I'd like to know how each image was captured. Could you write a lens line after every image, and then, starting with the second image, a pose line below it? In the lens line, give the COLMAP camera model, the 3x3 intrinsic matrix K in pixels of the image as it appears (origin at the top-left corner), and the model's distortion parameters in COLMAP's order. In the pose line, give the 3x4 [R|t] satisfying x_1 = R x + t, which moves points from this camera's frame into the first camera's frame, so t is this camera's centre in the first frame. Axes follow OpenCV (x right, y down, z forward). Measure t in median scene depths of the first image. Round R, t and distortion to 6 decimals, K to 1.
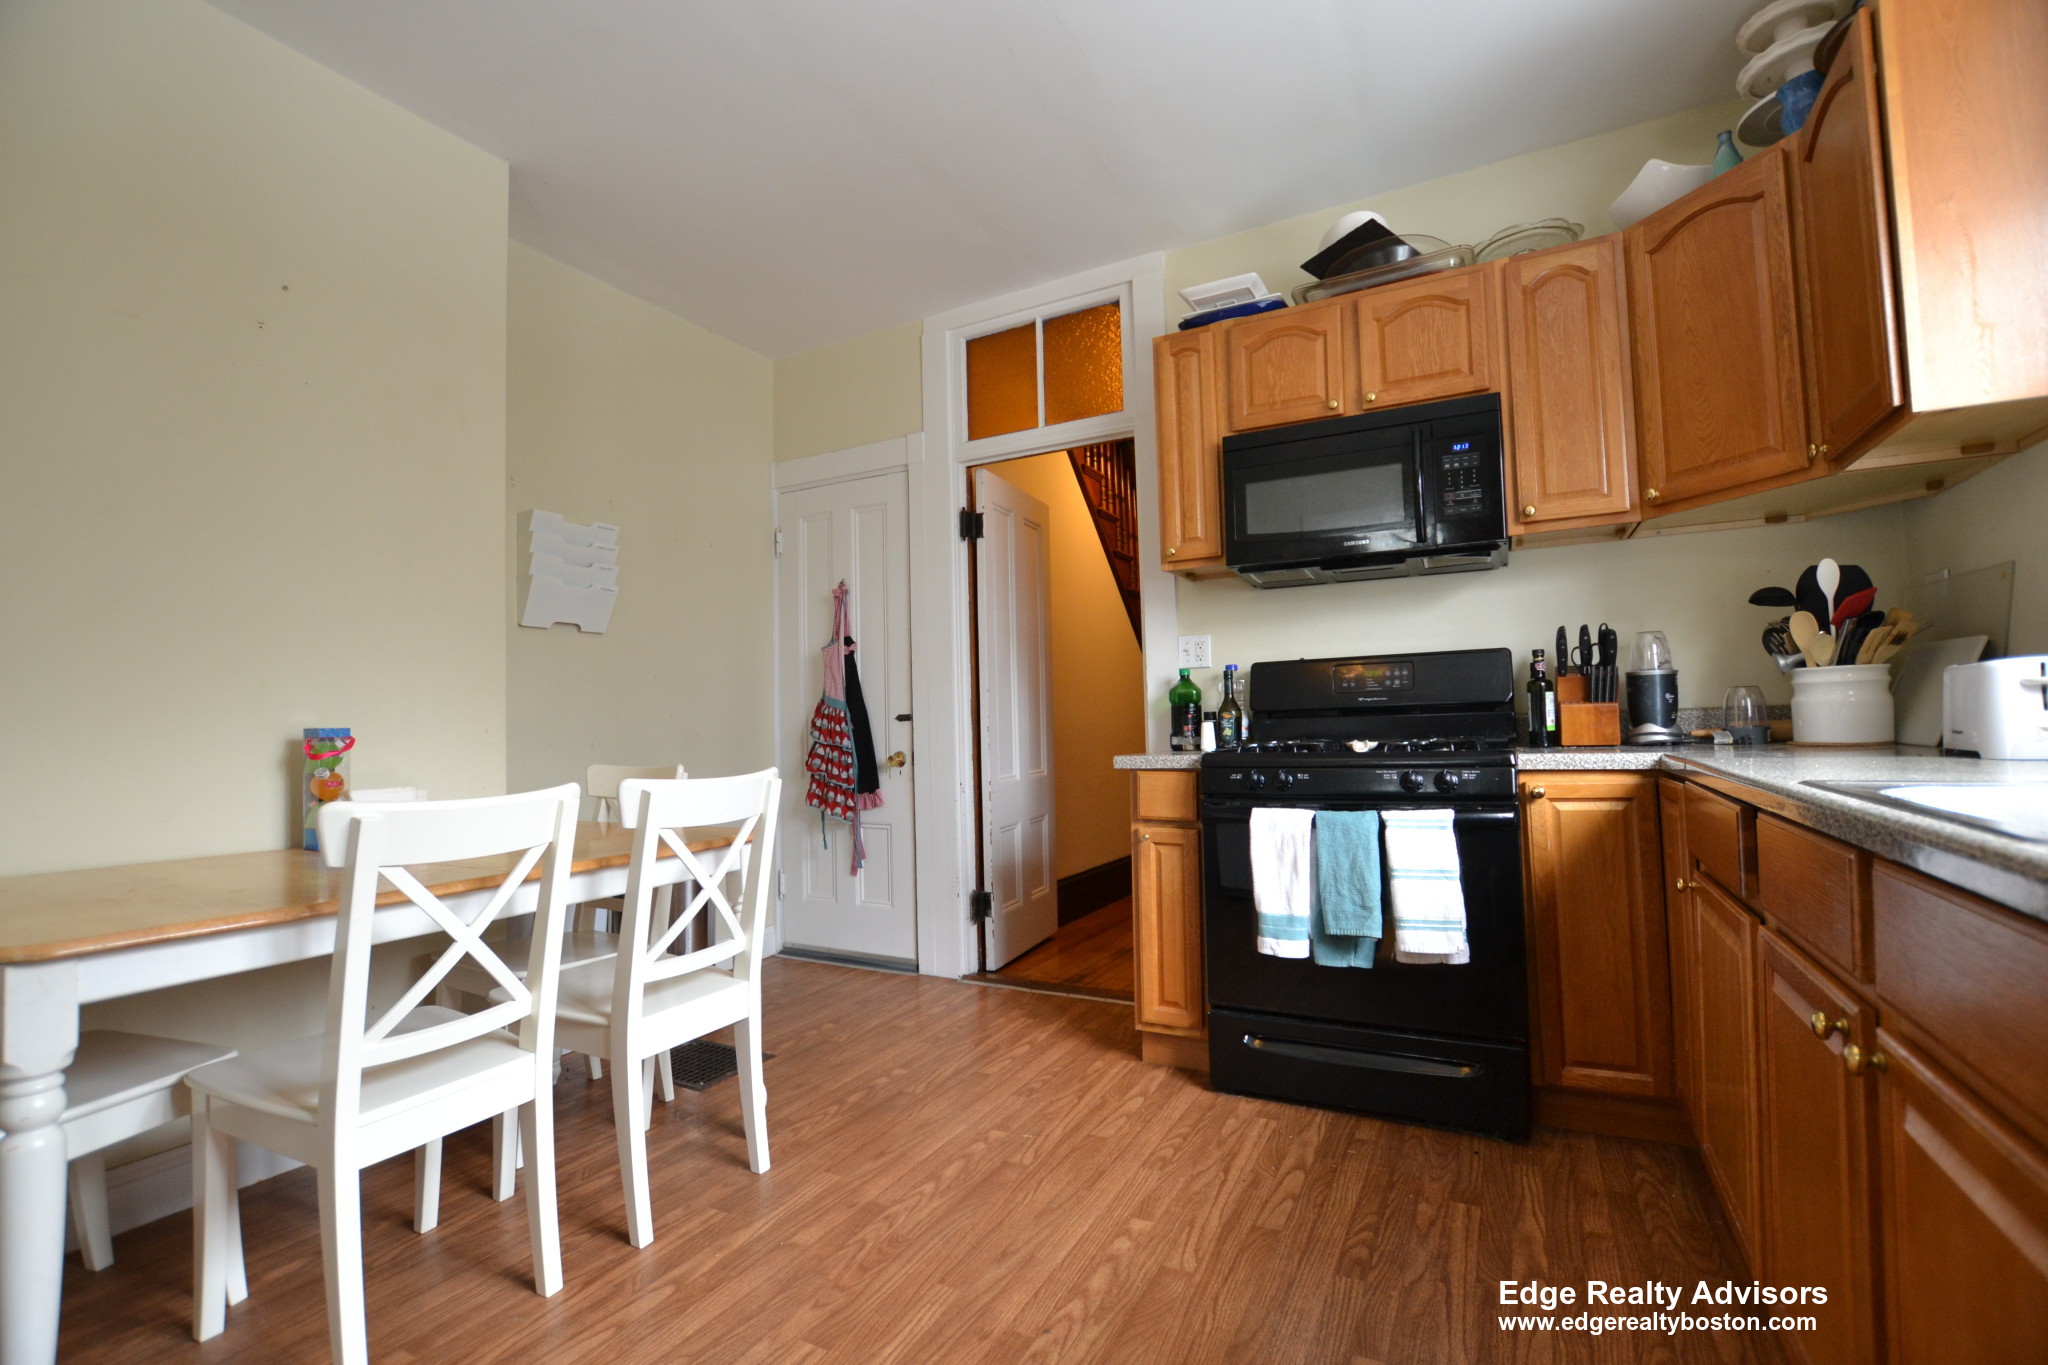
lens RADIAL K [[909.9, 0, 1020.9], [0, 909.9, 690.8], [0, 0, 1]] dist [-0.030854, 0.001132]
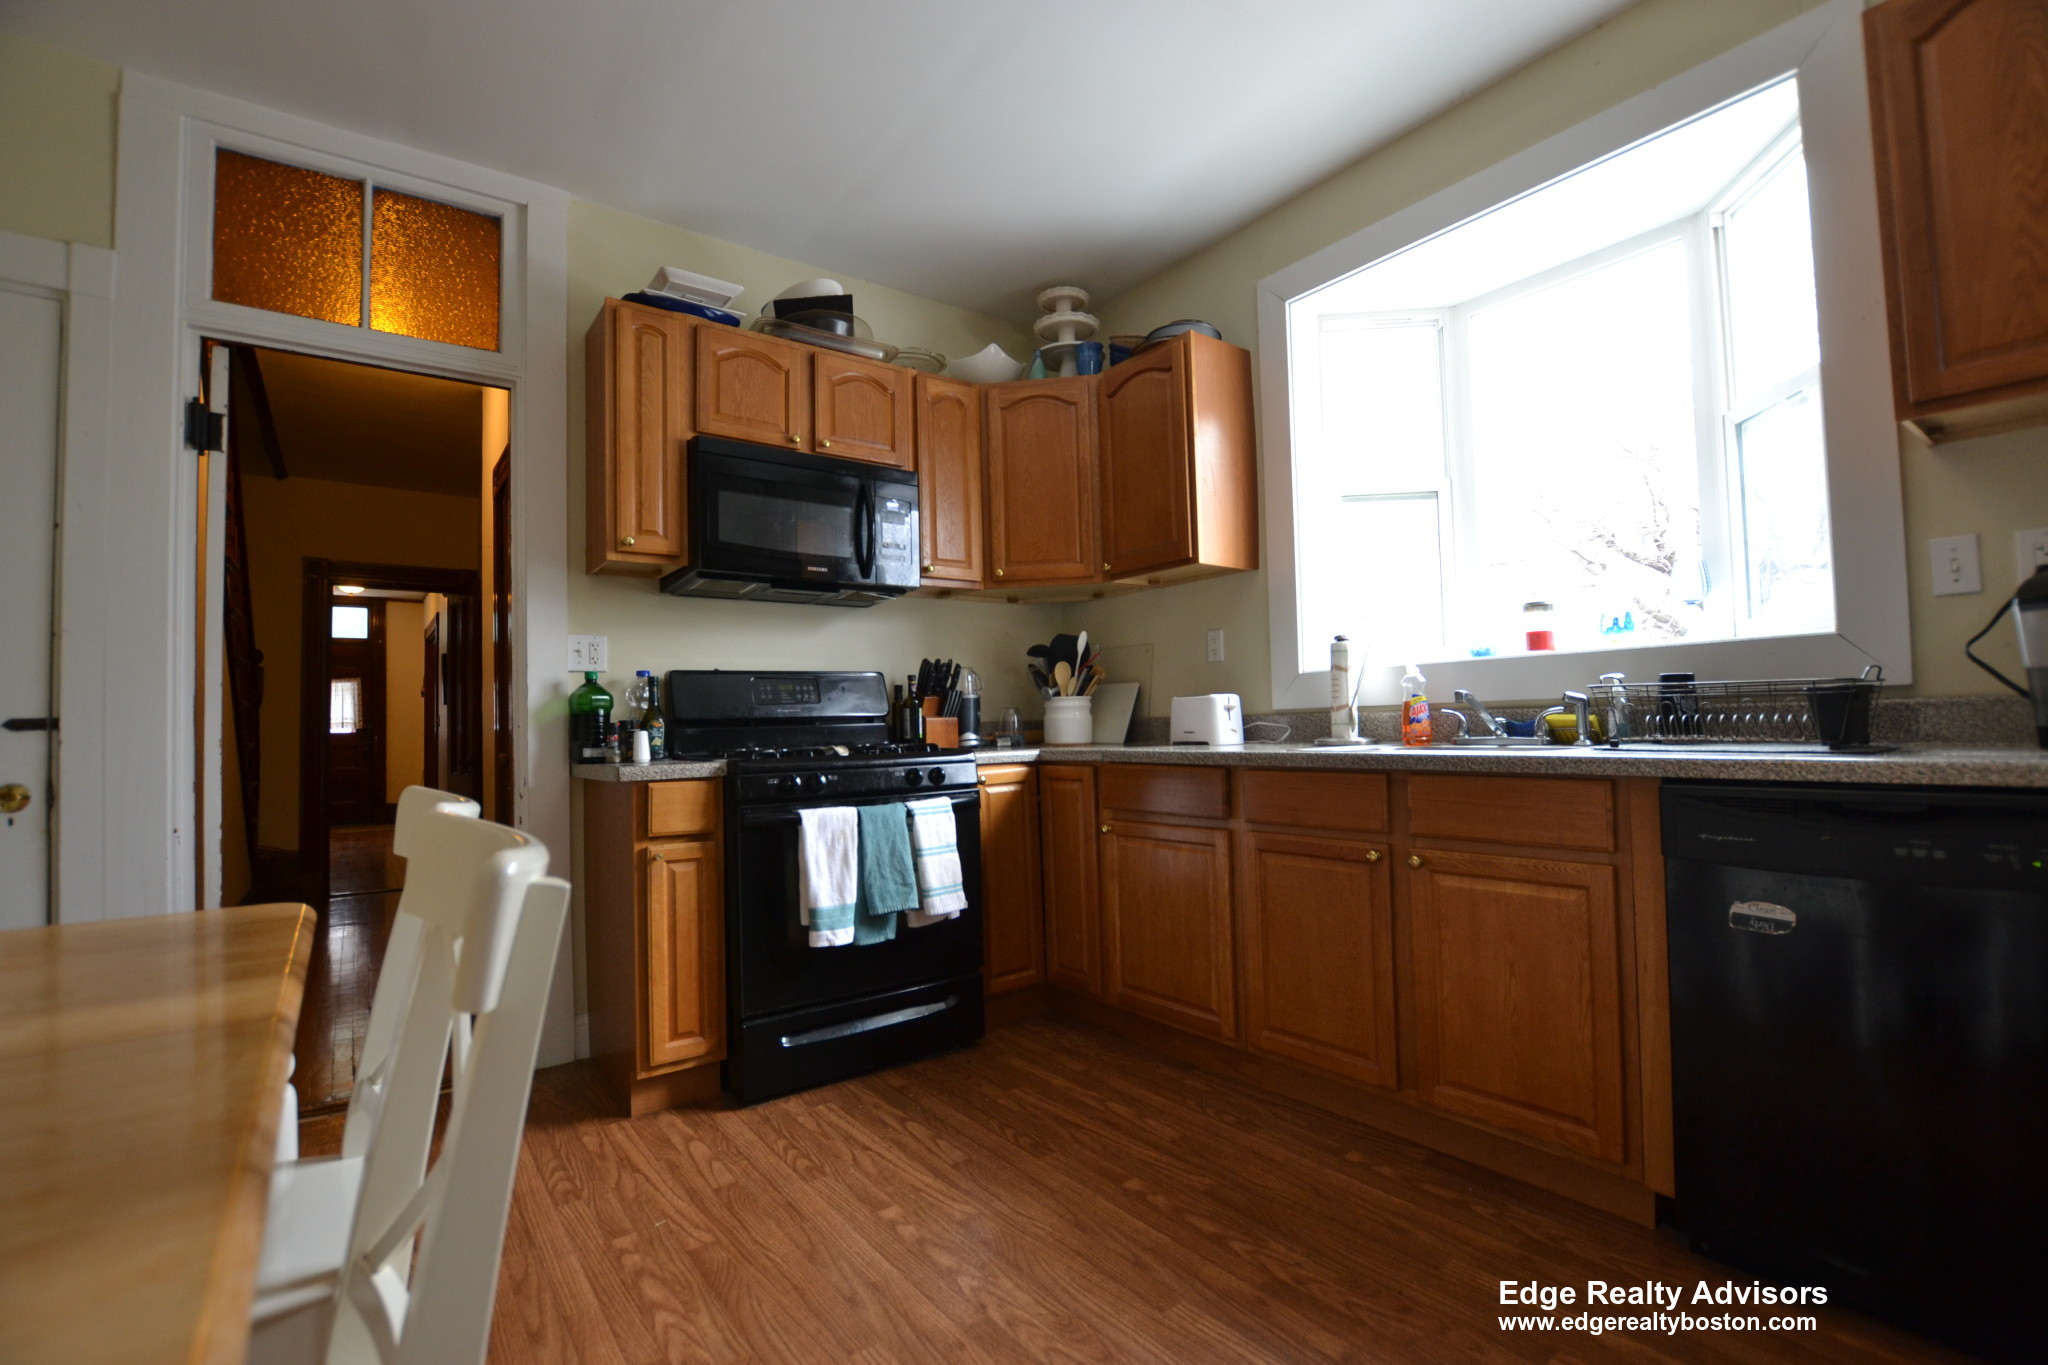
lens RADIAL K [[909.9, 0, 1018.6], [0, 909.9, 688.0], [0, 0, 1]] dist [-0.030854, 0.001132]
pose [[0.423264, 0.050843, 0.904579, -0.616191], [-0.019117, 0.998703, -0.047188, 0.035854], [-0.905805, 0.002680, 0.423687, 0.351973]]
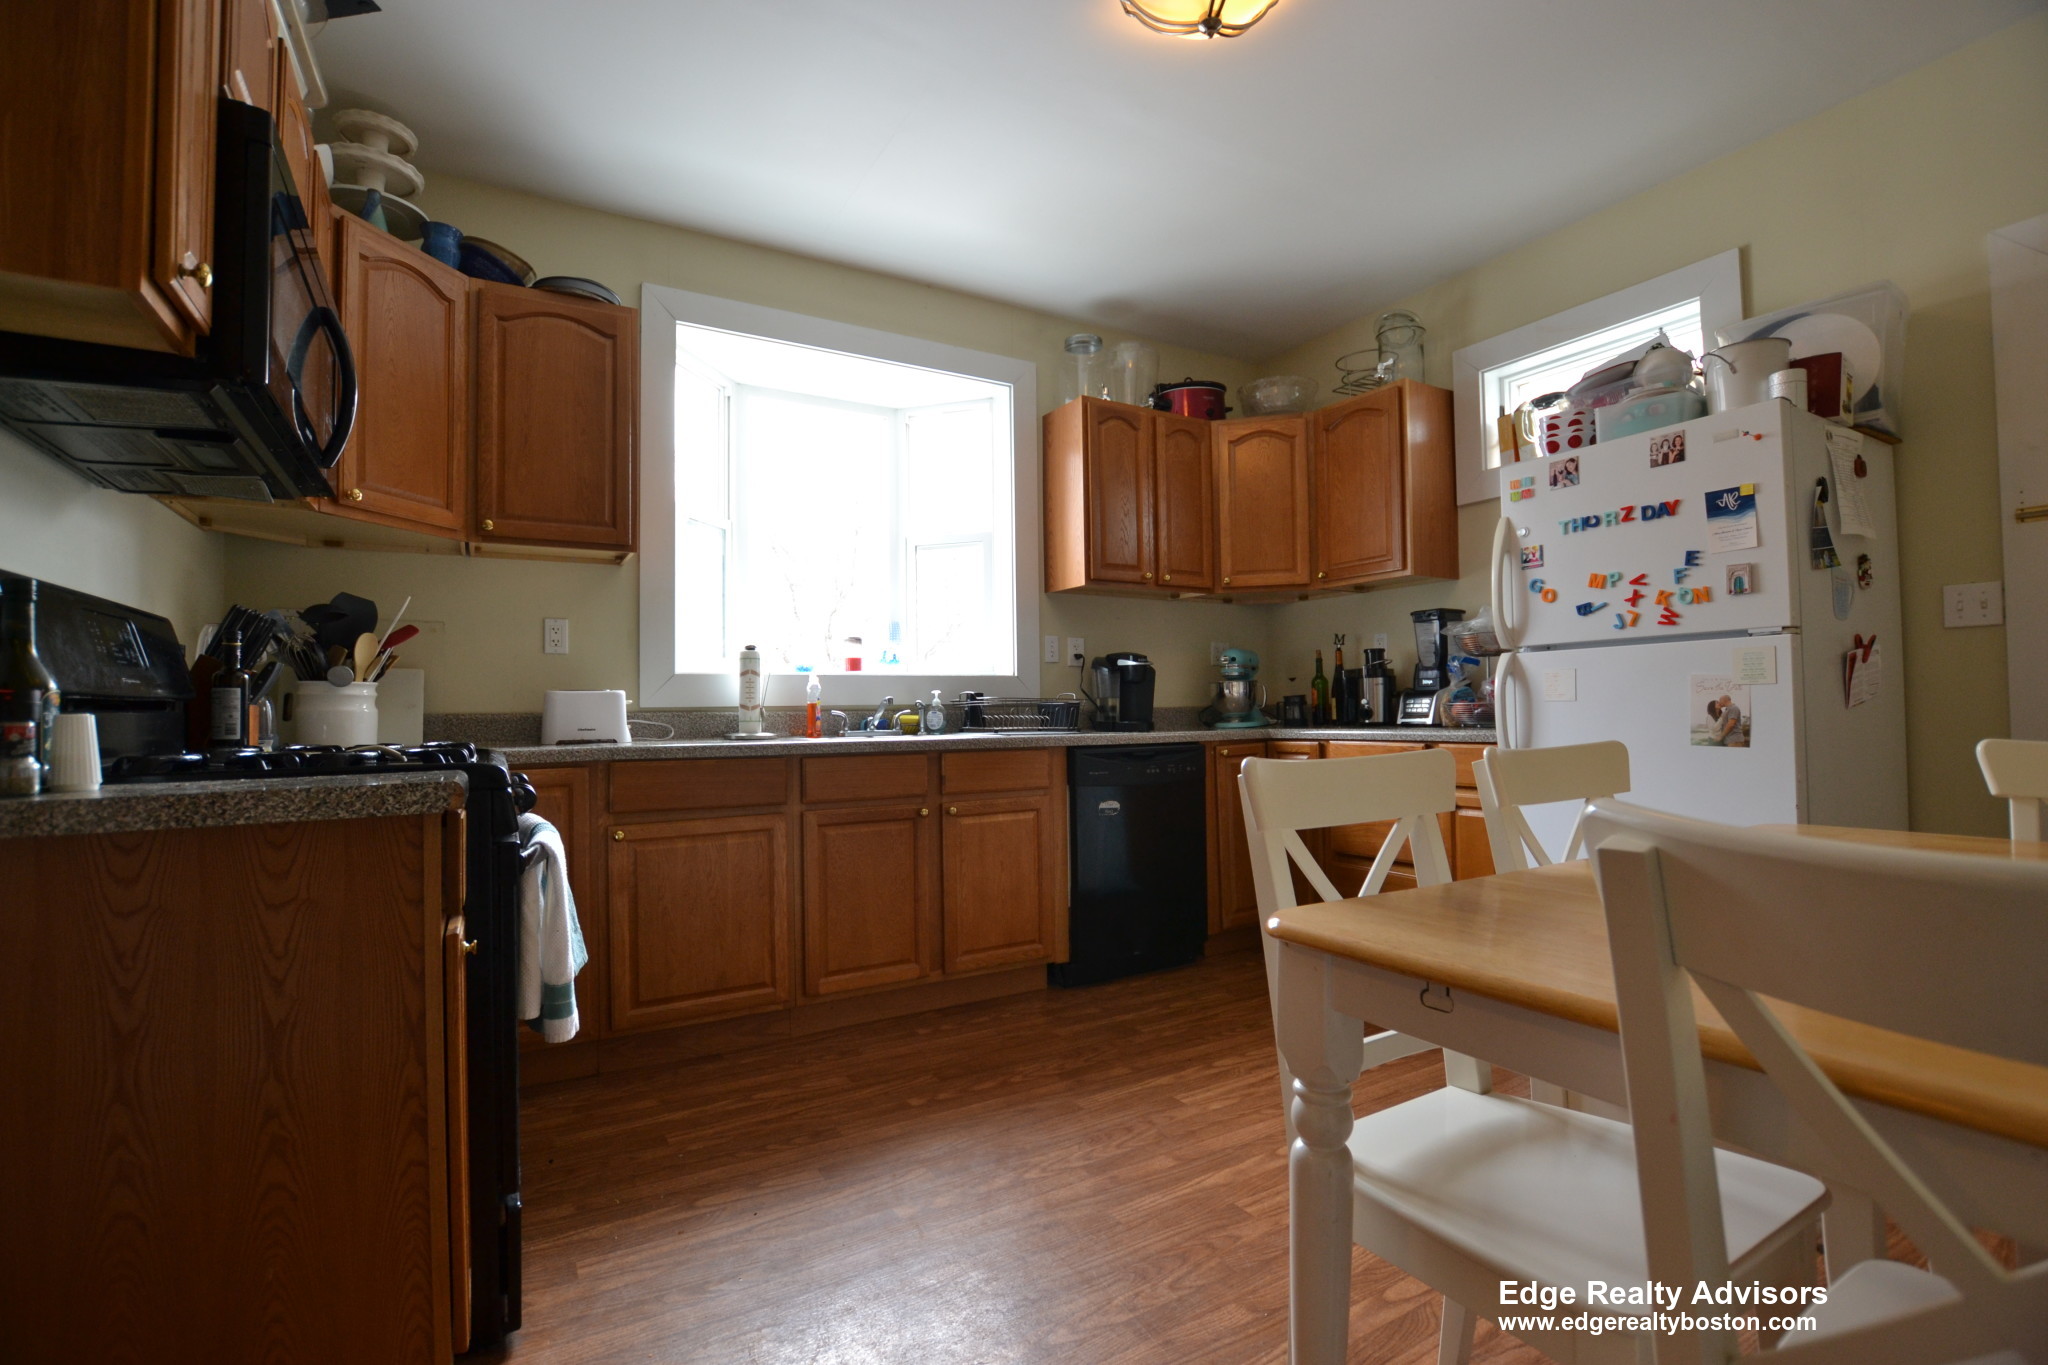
lens RADIAL K [[909.9, 0, 1012.1], [0, 909.9, 692.0], [0, 0, 1]] dist [-0.030854, 0.001132]
pose [[-0.851729, 0.048675, 0.521718, -0.415340], [0.015664, 0.997596, -0.067500, 0.074491], [-0.523749, -0.049320, -0.850444, 1.466366]]
